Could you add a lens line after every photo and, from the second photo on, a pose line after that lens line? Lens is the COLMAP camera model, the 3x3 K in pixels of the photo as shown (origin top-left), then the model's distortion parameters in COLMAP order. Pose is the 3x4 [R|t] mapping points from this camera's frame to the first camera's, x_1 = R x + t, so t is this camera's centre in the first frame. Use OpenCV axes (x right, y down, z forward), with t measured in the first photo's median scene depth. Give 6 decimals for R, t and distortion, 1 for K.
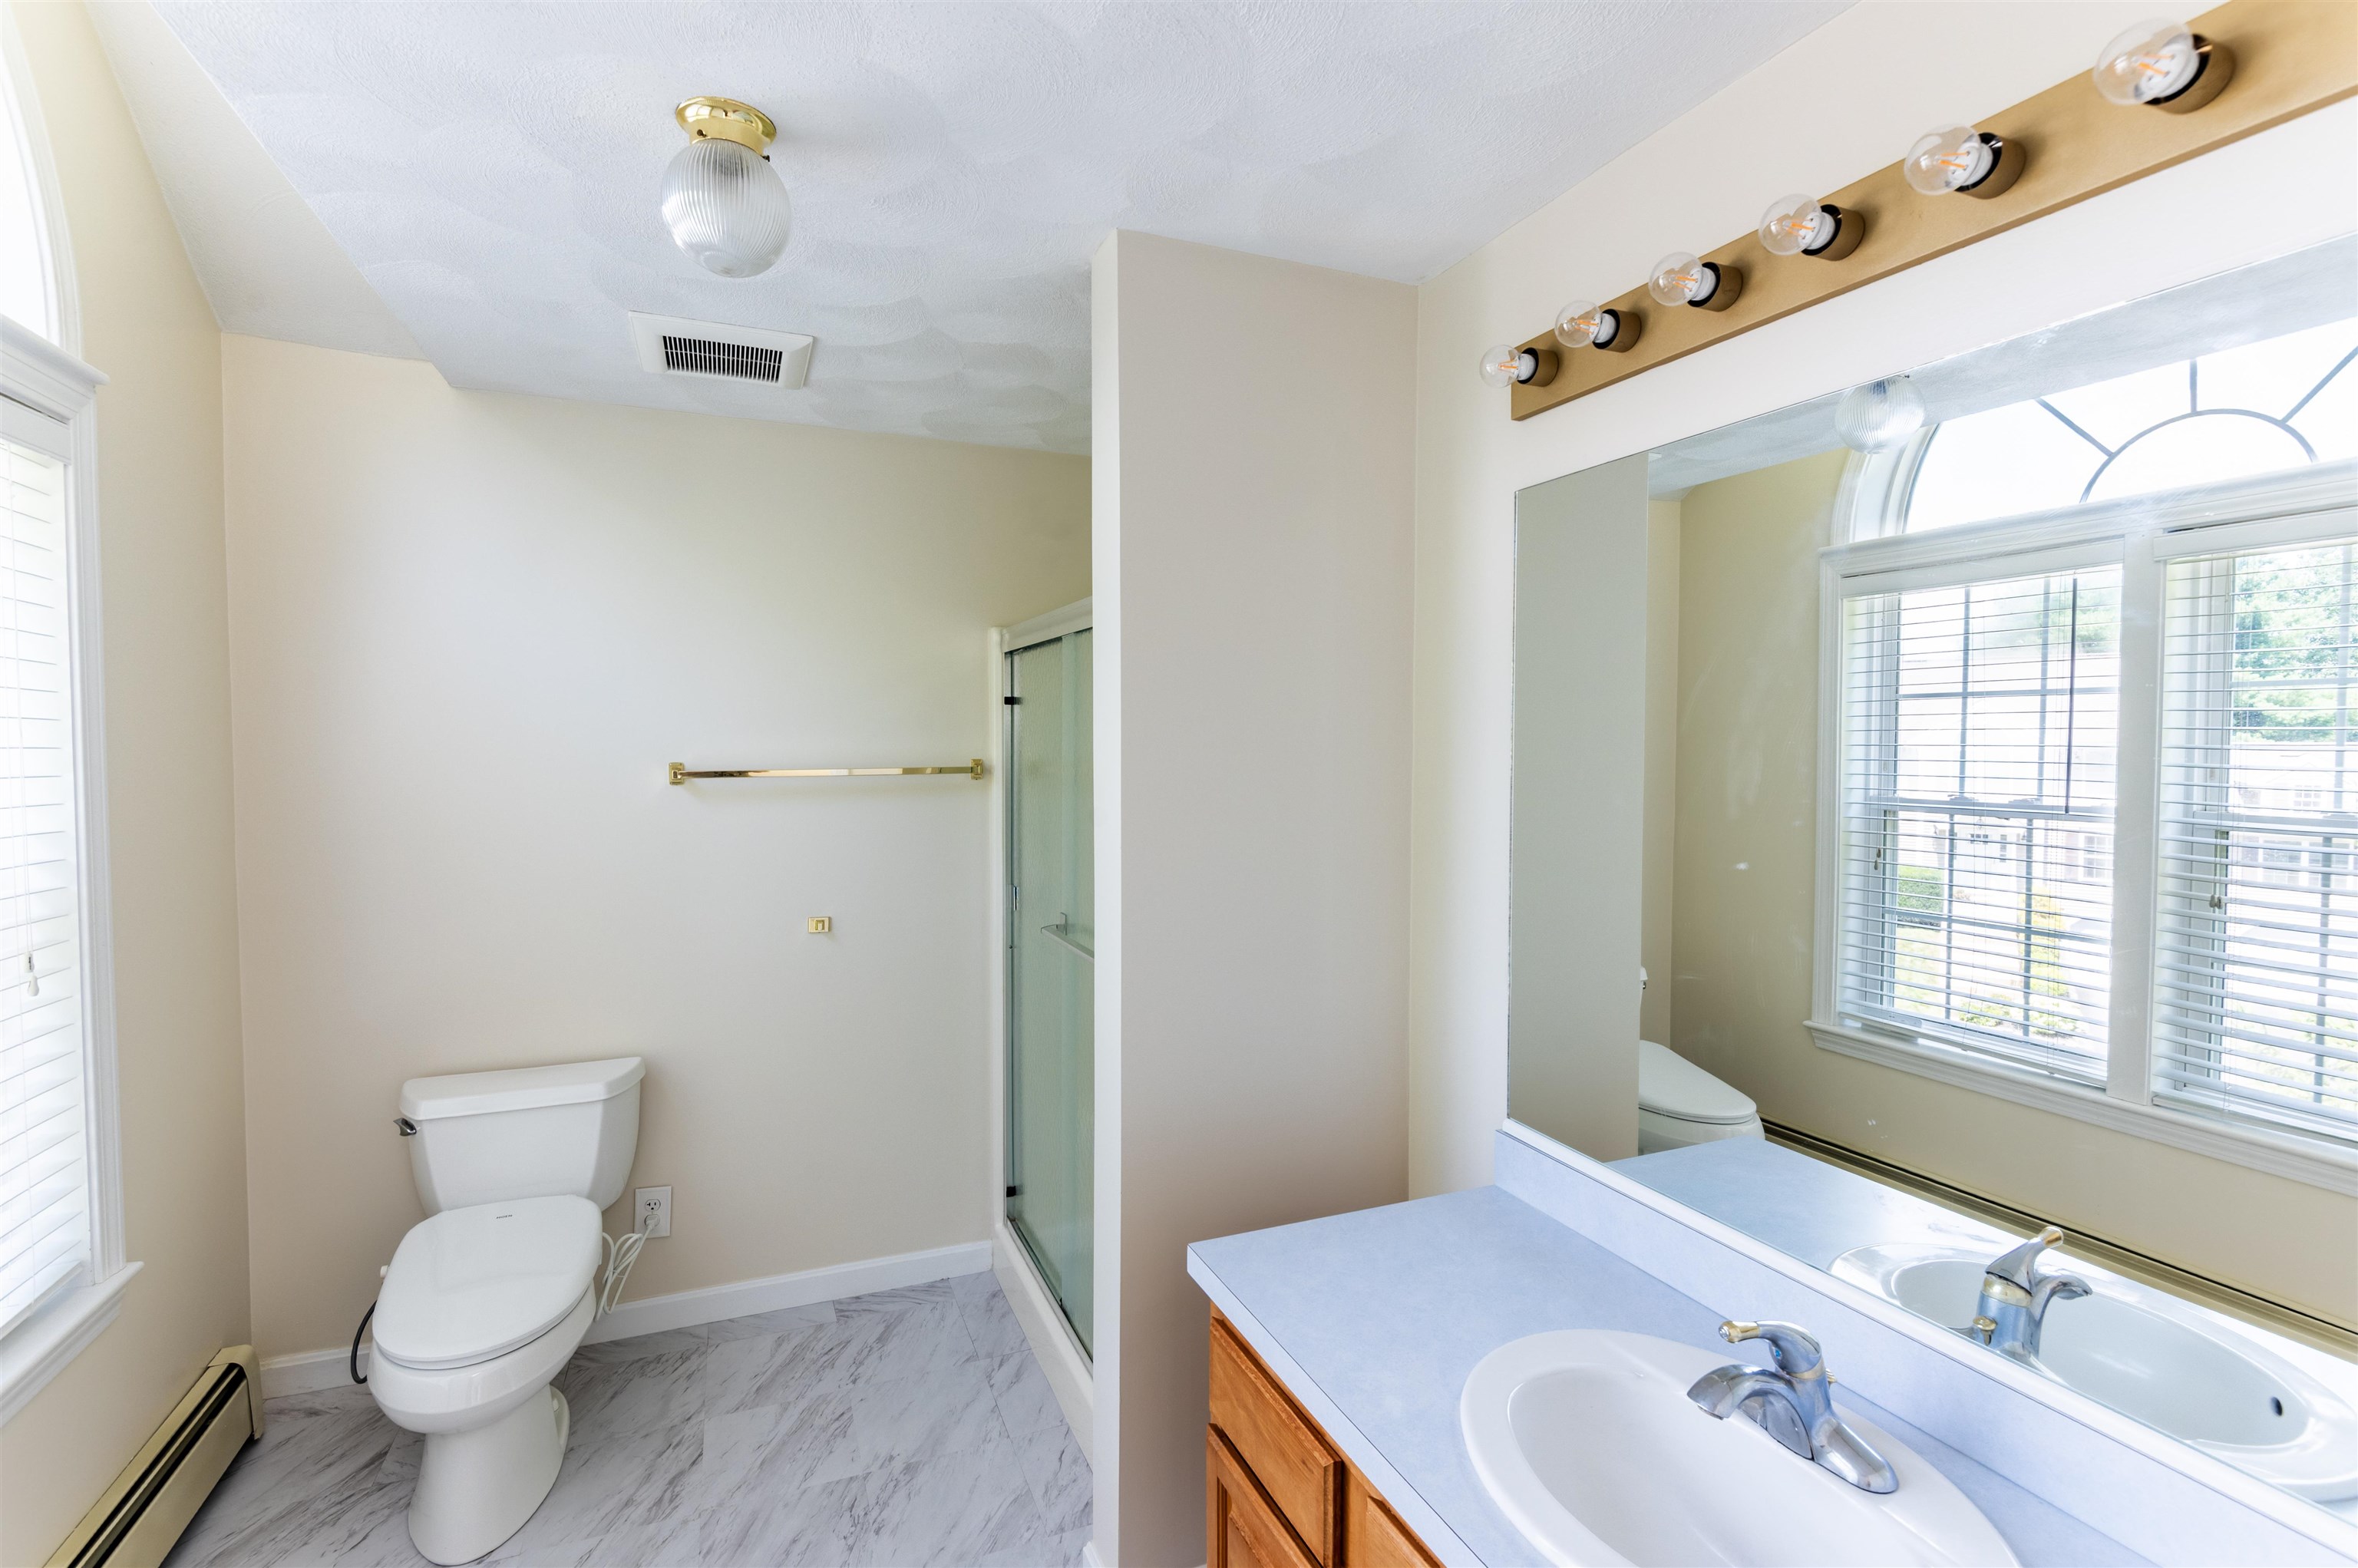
lens RADIAL K [[1067.6, 0, 1170.4], [0, 1067.6, 765.3], [0, 0, 1]] dist [0.009734, -0.007879]
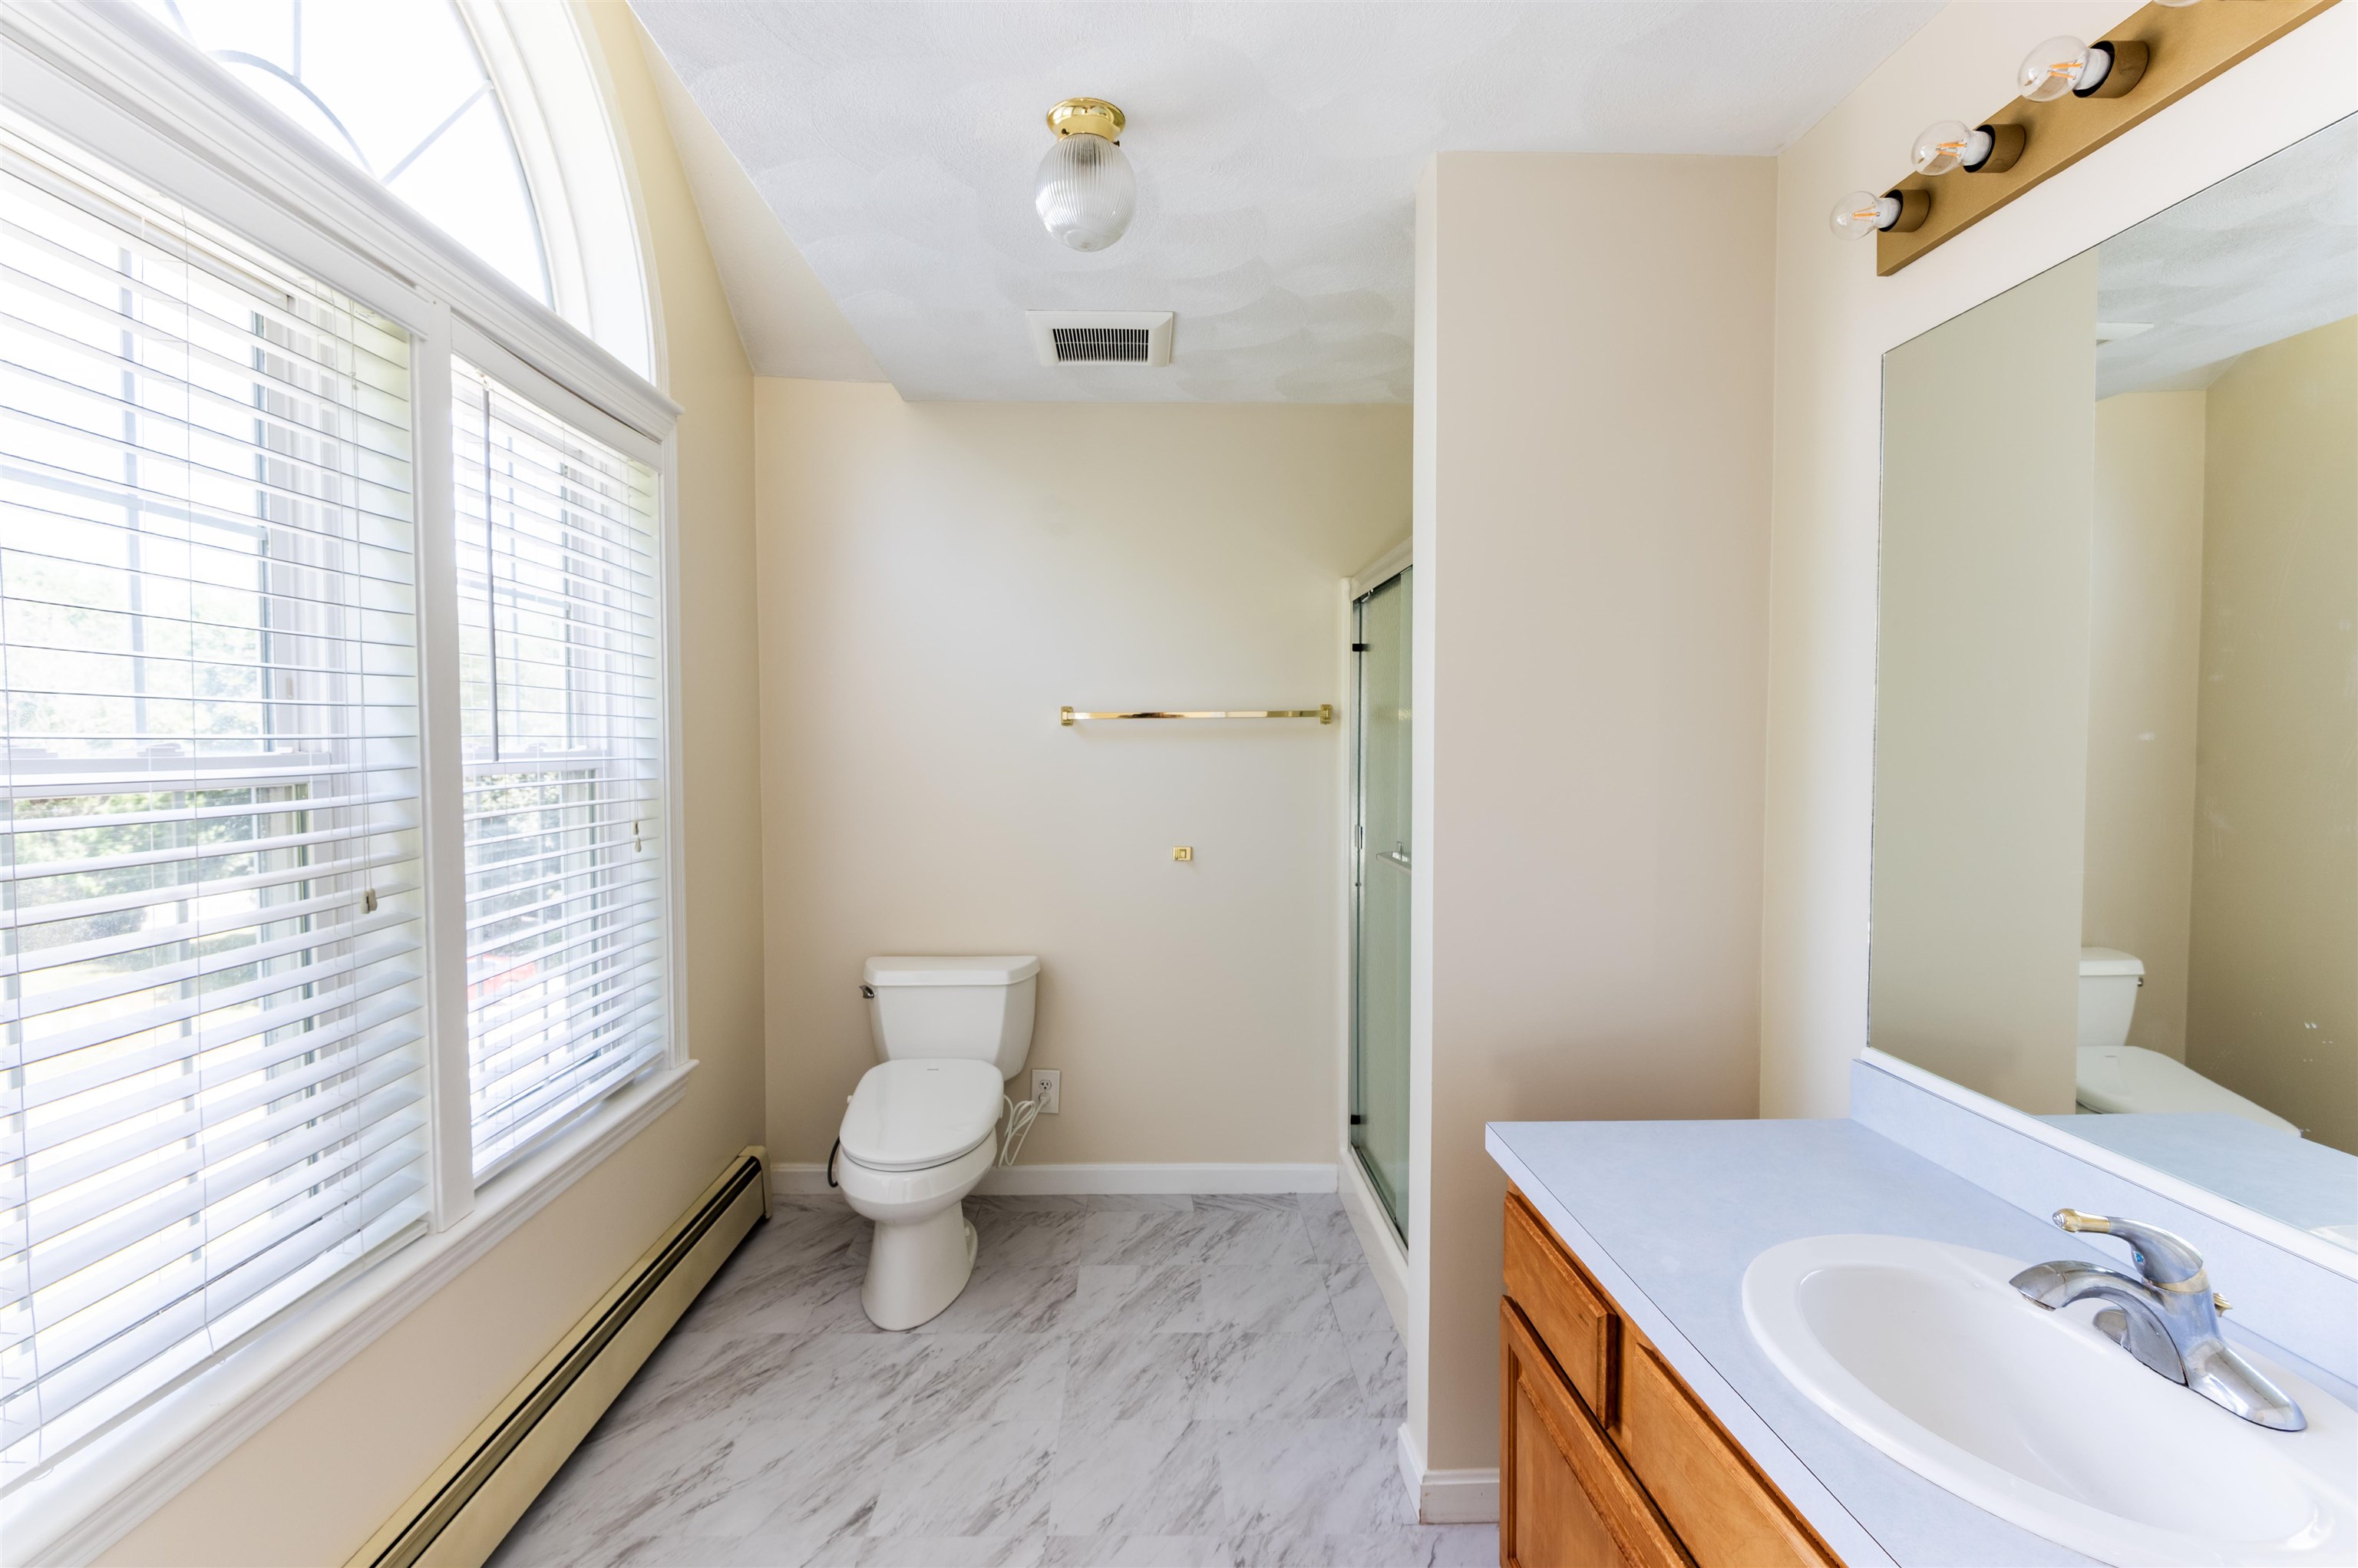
lens RADIAL K [[1067.6, 0, 1170.4], [0, 1067.6, 765.3], [0, 0, 1]] dist [0.009734, -0.007879]
pose [[0.934306, 0.007754, -0.356389, 0.072296], [-0.008764, 0.999961, -0.001221, 0.082395], [0.356365, 0.004264, 0.934337, -0.051428]]
